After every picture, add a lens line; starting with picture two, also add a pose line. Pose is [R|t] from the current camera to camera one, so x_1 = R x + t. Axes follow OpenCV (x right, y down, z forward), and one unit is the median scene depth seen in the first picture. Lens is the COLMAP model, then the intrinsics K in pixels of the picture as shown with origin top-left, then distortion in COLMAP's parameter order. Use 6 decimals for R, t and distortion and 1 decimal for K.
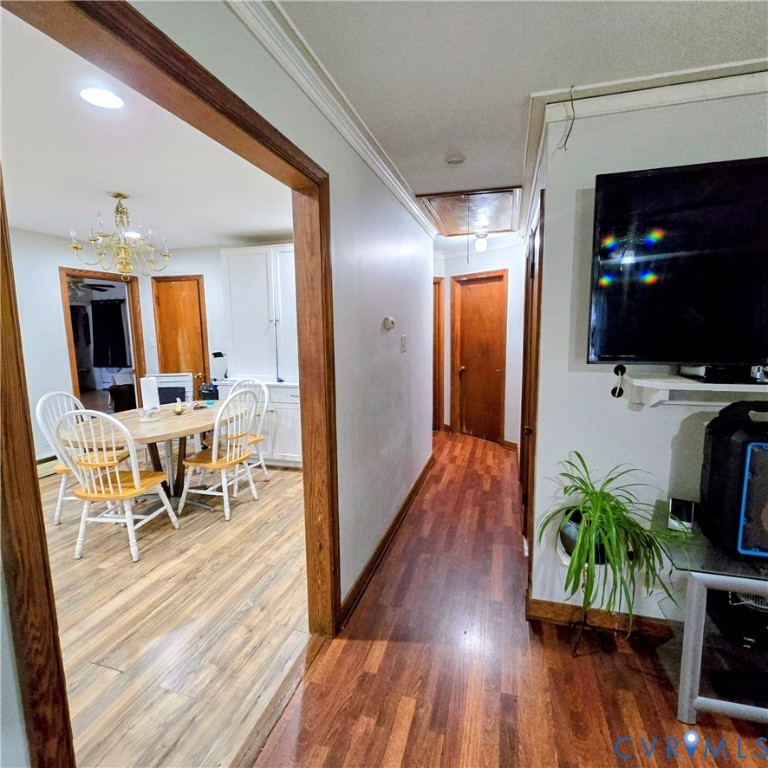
lens RADIAL K [[412.5, 0, 384.0], [0, 412.5, 384.0], [0, 0, 1]] dist [0.002293, 0.000855]
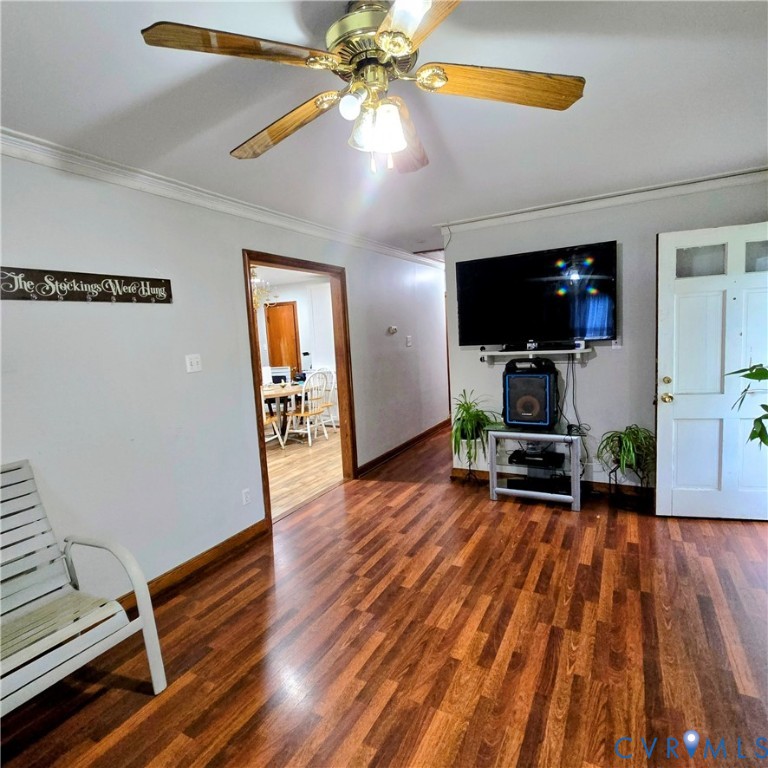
lens RADIAL K [[434.9, 0, 384.0], [0, 434.9, 384.0], [0, 0, 1]] dist [0.000503, -0.000263]
pose [[0.975671, -0.015853, -0.218665, 0.305517], [0.013077, 0.999815, -0.014137, 0.090943], [0.218848, 0.010933, 0.975698, -0.670312]]
